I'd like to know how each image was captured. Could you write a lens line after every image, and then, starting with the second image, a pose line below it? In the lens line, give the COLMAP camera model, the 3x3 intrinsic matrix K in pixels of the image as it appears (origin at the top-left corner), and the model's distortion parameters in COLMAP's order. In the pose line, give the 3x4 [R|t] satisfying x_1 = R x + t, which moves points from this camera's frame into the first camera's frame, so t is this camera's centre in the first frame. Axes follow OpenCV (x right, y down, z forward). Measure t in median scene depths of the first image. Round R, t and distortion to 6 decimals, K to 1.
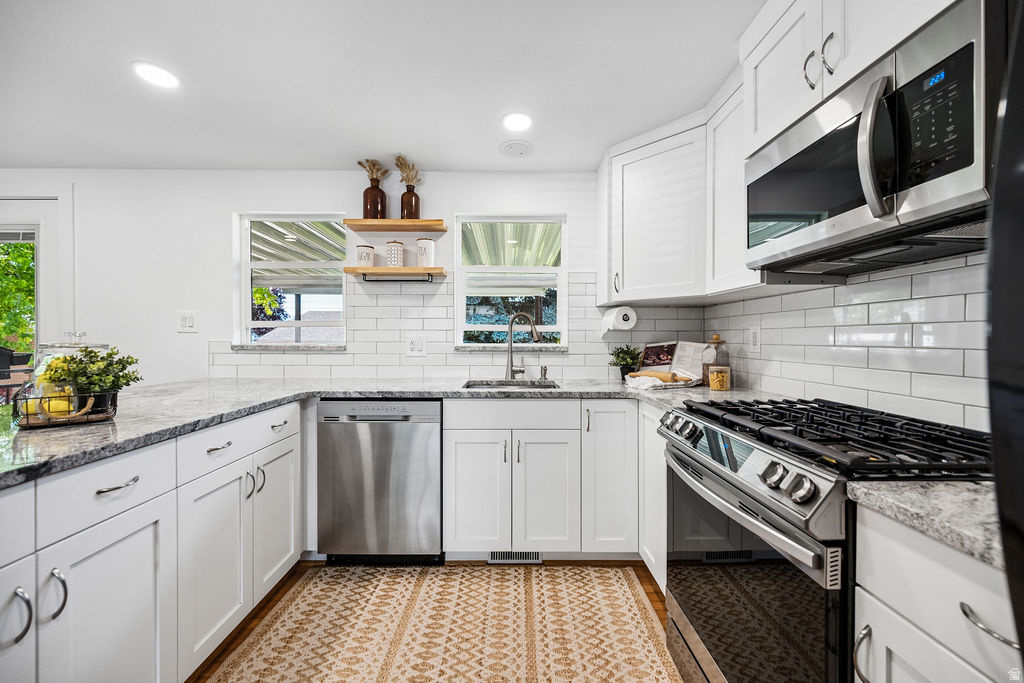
lens RADIAL K [[401.1, 0, 516.0], [0, 401.1, 341.6], [0, 0, 1]] dist [-0.002623, -0.000636]
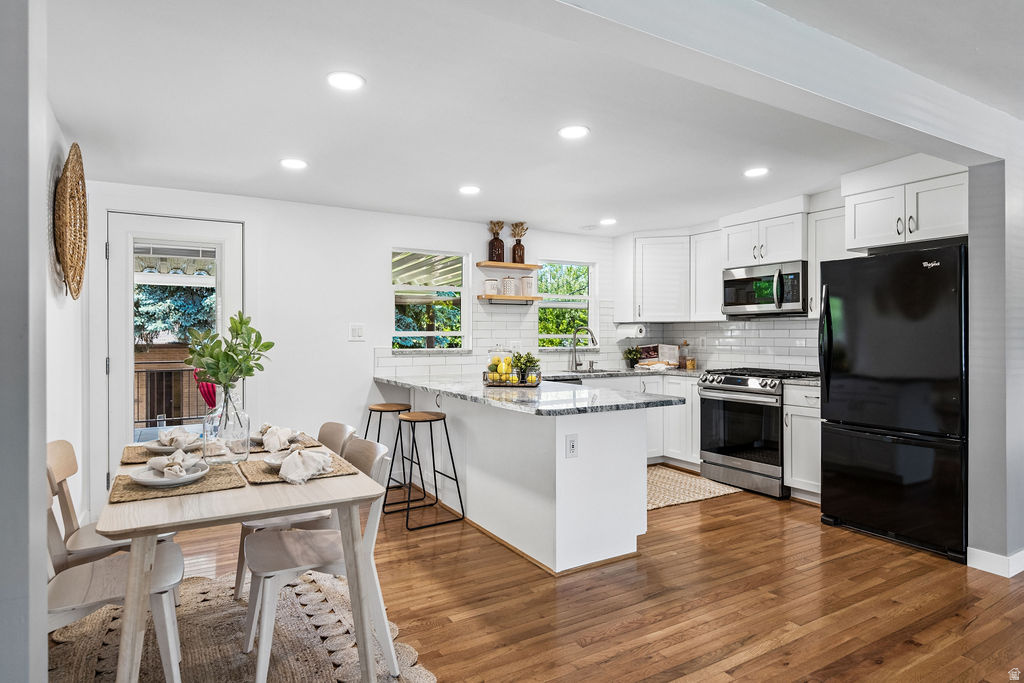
lens RADIAL K [[580.9, 0, 514.3], [0, 580.9, 334.4], [0, 0, 1]] dist [0.000453, 0.000388]
pose [[0.867008, -0.001419, 0.498293, -1.363419], [0.008363, 0.999897, -0.011704, -0.018344], [-0.498225, 0.014315, 0.866930, -0.845212]]
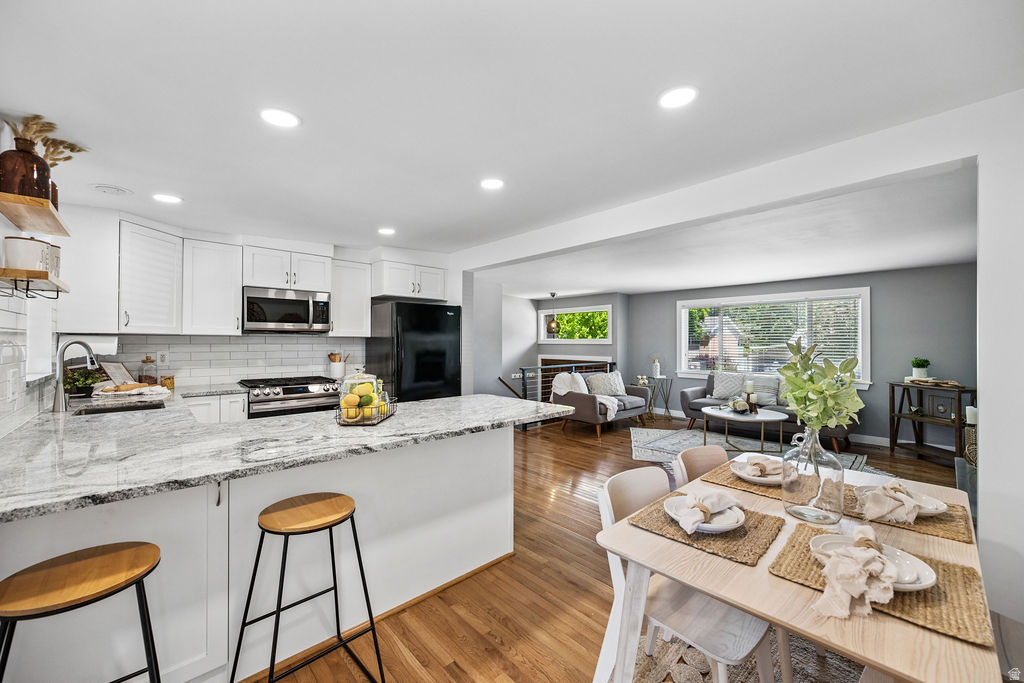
lens RADIAL K [[401.1, 0, 516.0], [0, 401.1, 341.6], [0, 0, 1]] dist [-0.002623, -0.000636]
pose [[-0.672157, -0.000132, 0.740409, -1.432968], [0.005612, 0.999970, 0.005273, -0.066257], [-0.740388, 0.007699, -0.672136, 0.862846]]
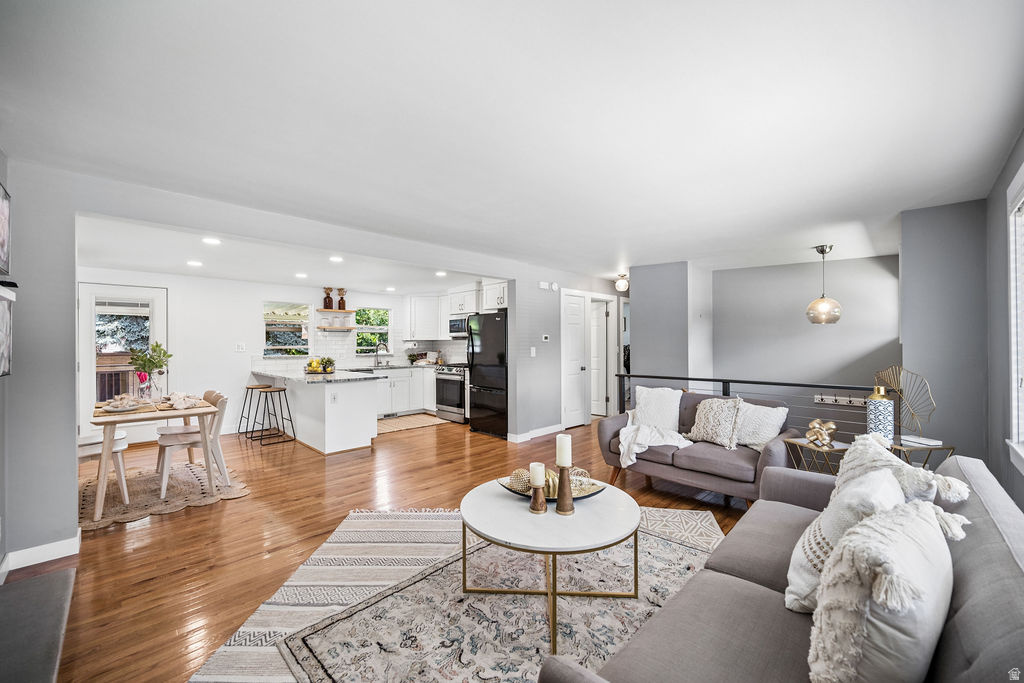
lens RADIAL K [[401.1, 0, 516.0], [0, 401.1, 341.6], [0, 0, 1]] dist [-0.002623, -0.000636]
pose [[0.716414, -0.001523, 0.697674, -1.362126], [0.014285, 0.999820, -0.012486, -0.030786], [-0.697529, 0.018911, 0.716307, -1.851698]]
